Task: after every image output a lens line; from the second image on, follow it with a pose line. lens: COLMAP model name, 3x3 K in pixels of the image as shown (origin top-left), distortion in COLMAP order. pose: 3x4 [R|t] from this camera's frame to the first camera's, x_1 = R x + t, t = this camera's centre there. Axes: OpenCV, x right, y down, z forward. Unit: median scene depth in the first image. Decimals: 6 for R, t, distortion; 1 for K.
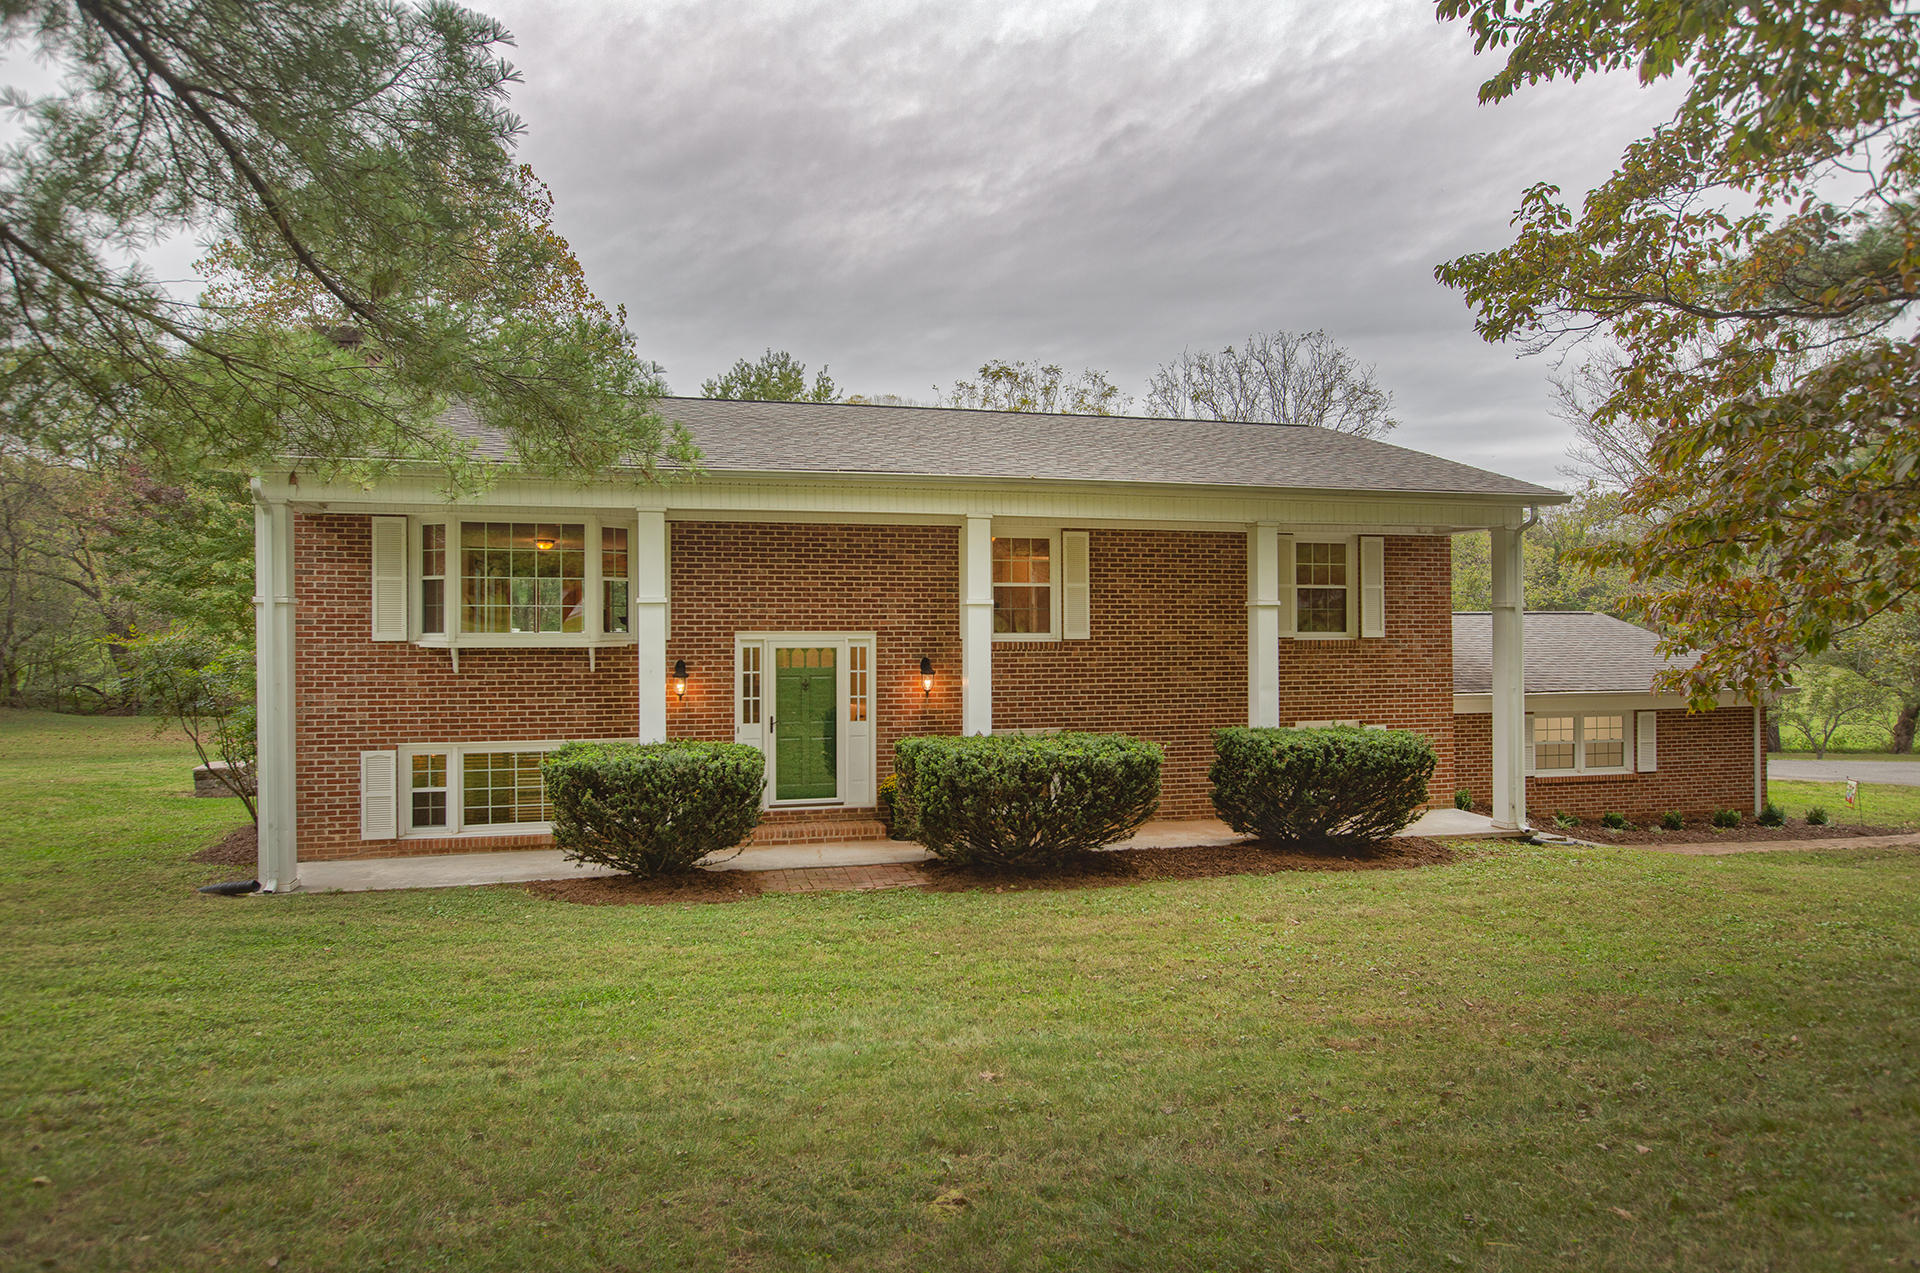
lens RADIAL K [[1129.6, 0, 959.9], [0, 1129.6, 642.4], [0, 0, 1]] dist [0.001080, -0.001711]
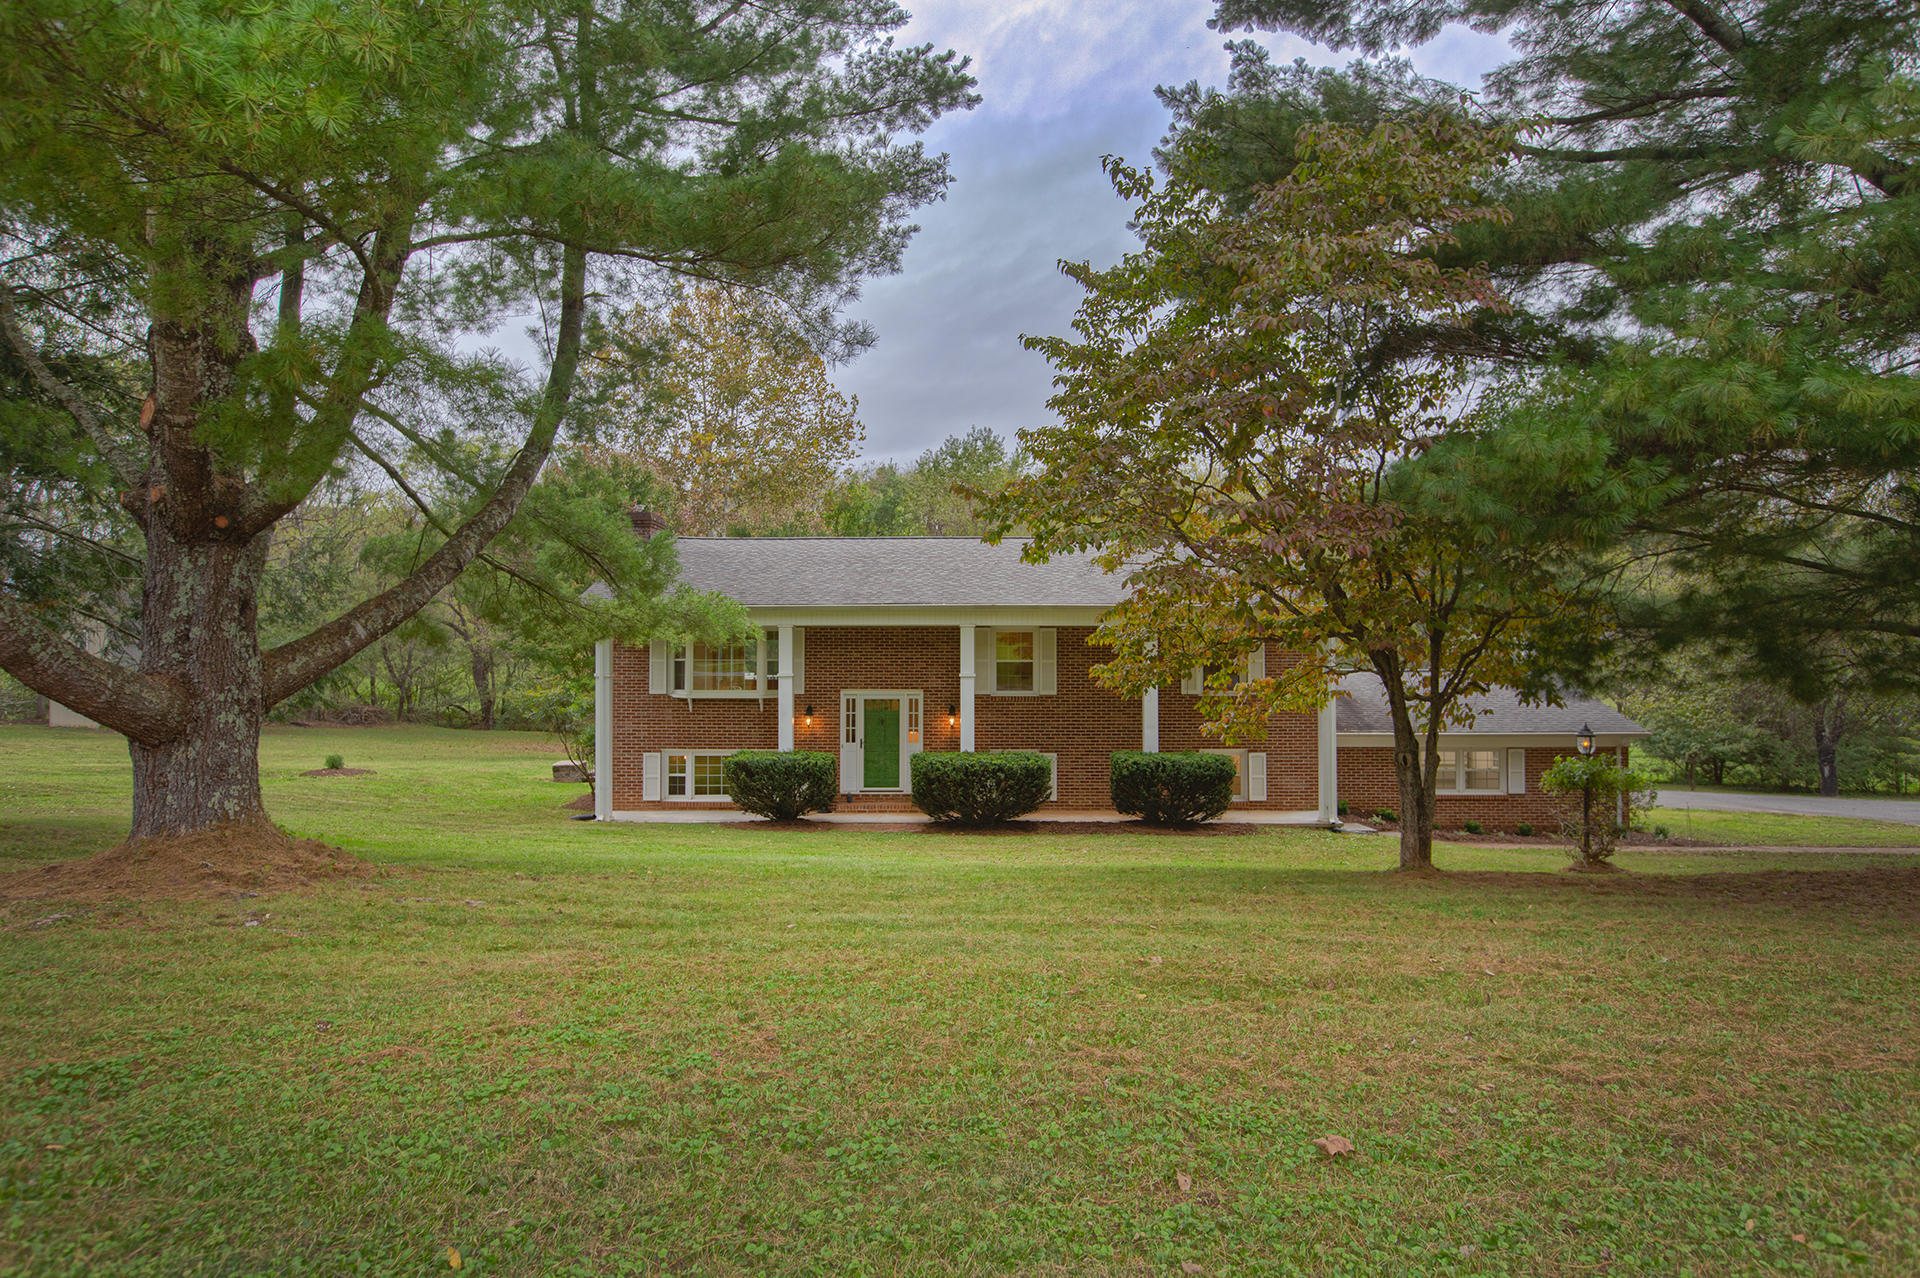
lens RADIAL K [[1225.1, 0, 960.4], [0, 1225.1, 635.4], [0, 0, 1]] dist [0.004195, 0.000834]
pose [[0.969278, -0.001119, -0.245967, 0.449122], [-0.004406, 0.999750, -0.021912, -0.052737], [0.245930, 0.022323, 0.969031, -0.791422]]
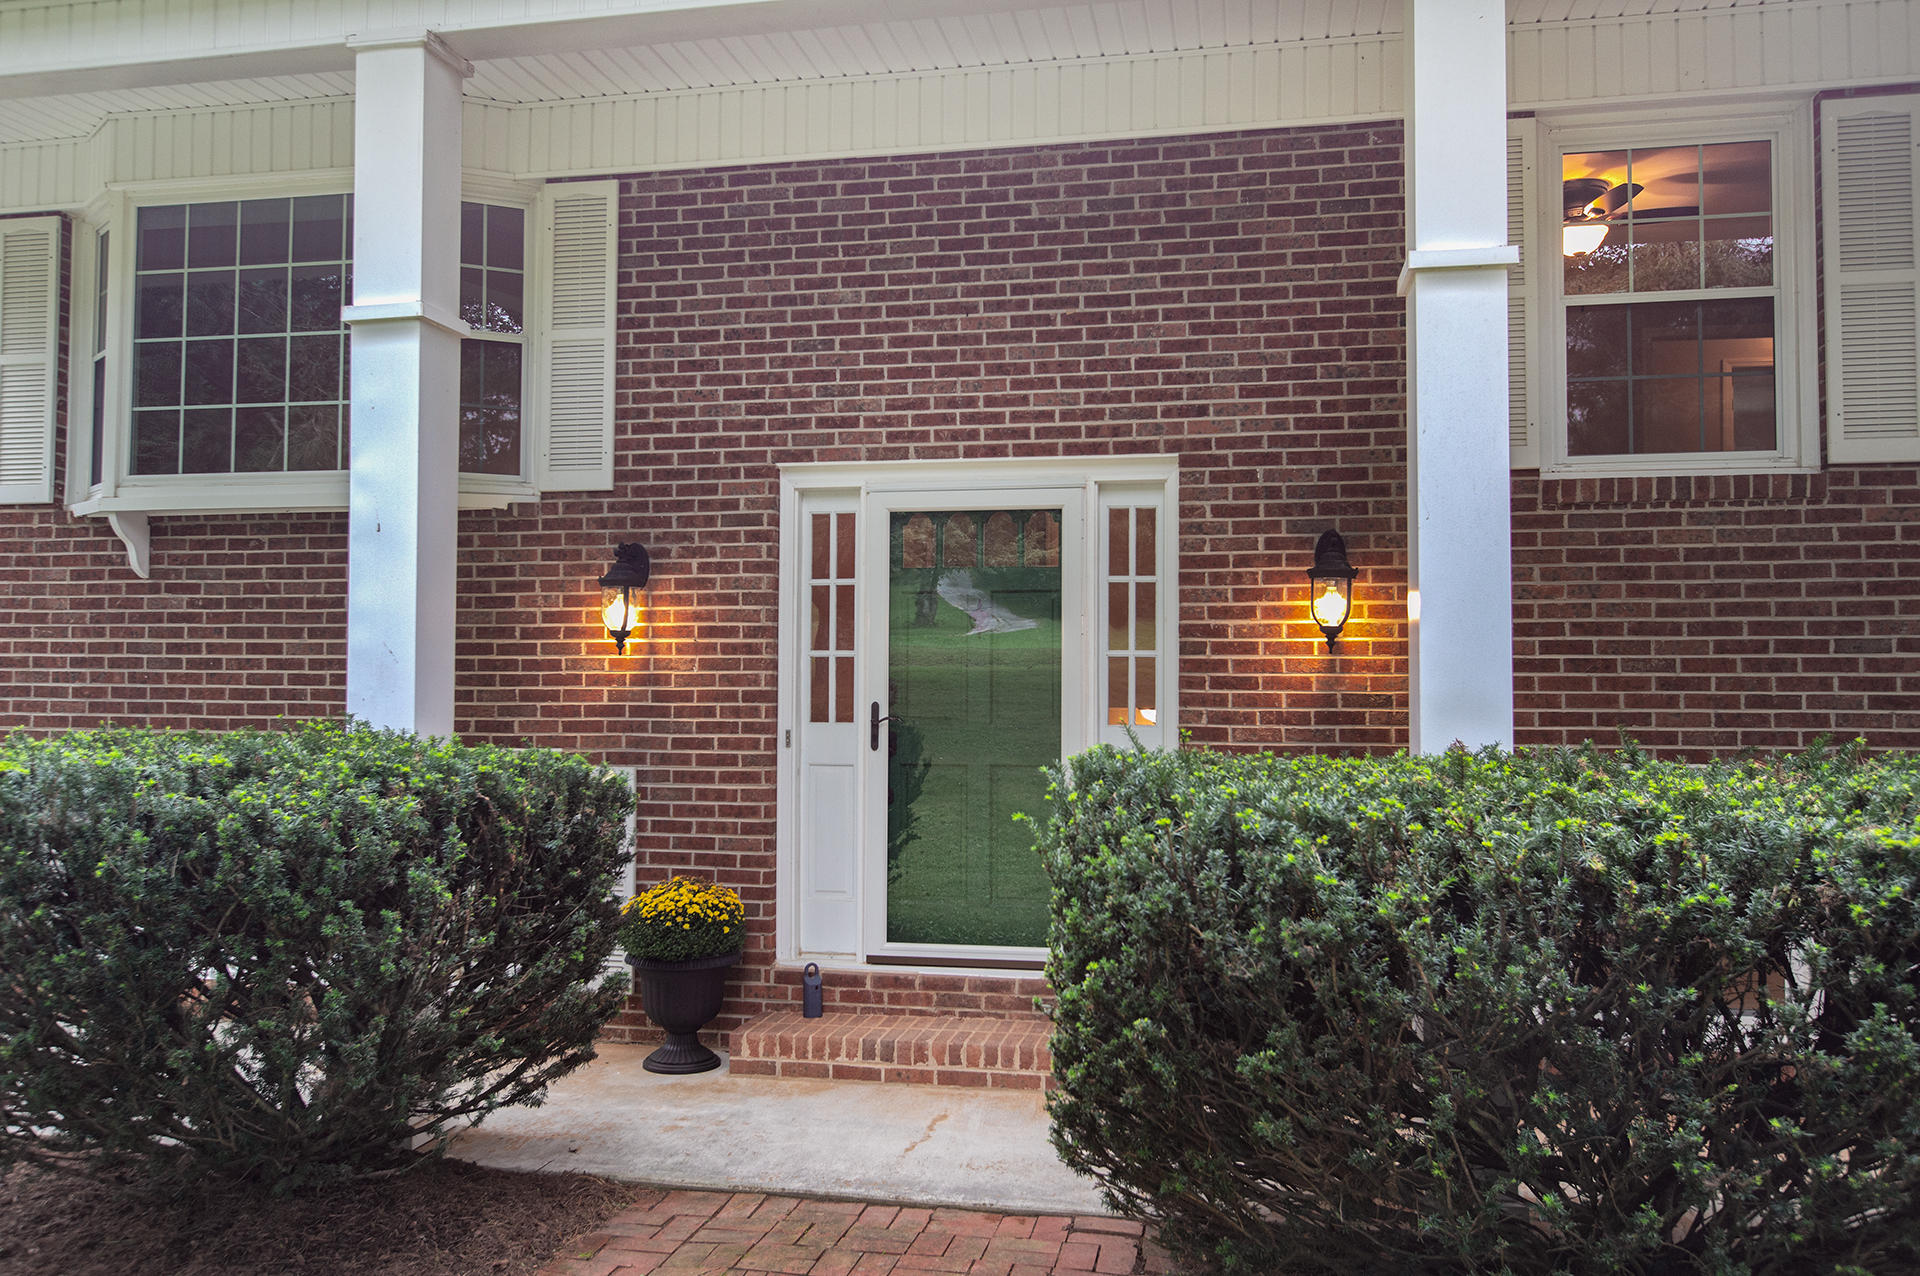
lens RADIAL K [[1485.3, 0, 954.2], [0, 1485.3, 636.0], [0, 0, 1]] dist [0.002865, 0.003217]
pose [[0.905100, -0.009190, -0.425100, 0.054660], [-0.008749, 0.999152, -0.040228, 0.064840], [0.425110, 0.040130, 0.904252, 0.605244]]
